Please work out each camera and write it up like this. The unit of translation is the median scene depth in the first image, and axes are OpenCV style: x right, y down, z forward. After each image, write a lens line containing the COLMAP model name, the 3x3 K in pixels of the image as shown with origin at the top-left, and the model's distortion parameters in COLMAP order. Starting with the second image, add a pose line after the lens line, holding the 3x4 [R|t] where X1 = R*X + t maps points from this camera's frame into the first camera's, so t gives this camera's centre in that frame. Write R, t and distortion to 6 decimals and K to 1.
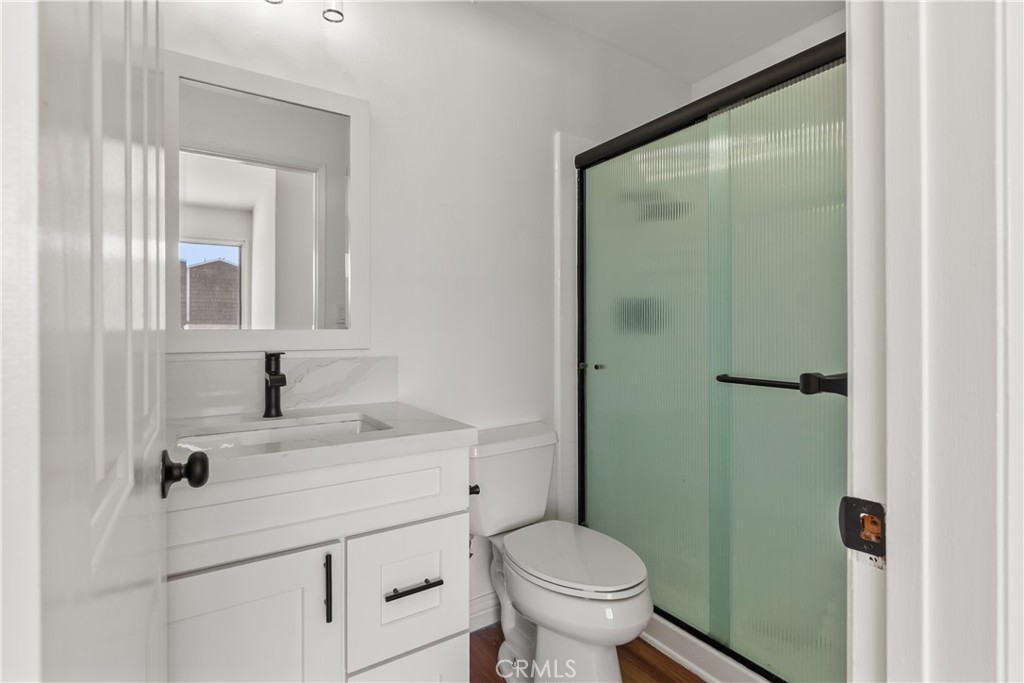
lens RADIAL K [[480.8, 0, 510.5], [0, 480.8, 345.0], [0, 0, 1]] dist [-0.001759, -0.000180]
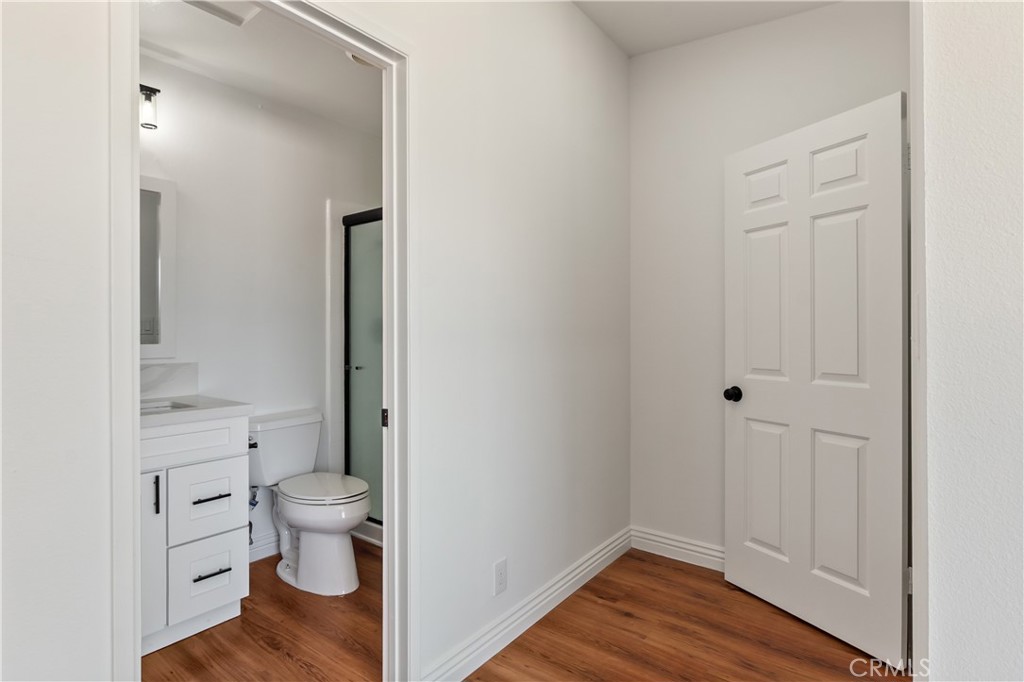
lens RADIAL K [[509.5, 0, 514.4], [0, 509.5, 339.9], [0, 0, 1]] dist [-0.004198, -0.000583]
pose [[0.941041, 0.001018, 0.338292, 0.131802], [0.003195, 0.999924, -0.011898, -0.022226], [-0.338278, 0.012277, 0.940966, -0.709727]]
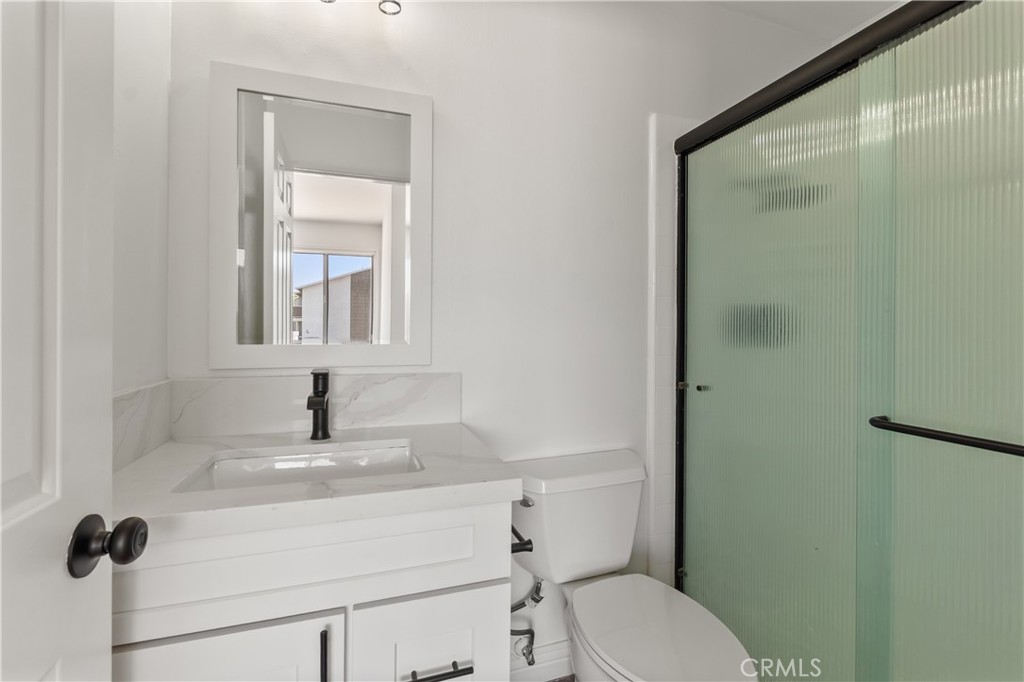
lens RADIAL K [[452.0, 0, 509.1], [0, 452.0, 338.2], [0, 0, 1]] dist [-0.004789, 0.000943]
pose [[0.968389, 0.013352, -0.249087, 0.064963], [-0.015615, 0.999853, -0.007110, -0.037488], [0.248955, 0.010774, 0.968455, 0.188045]]
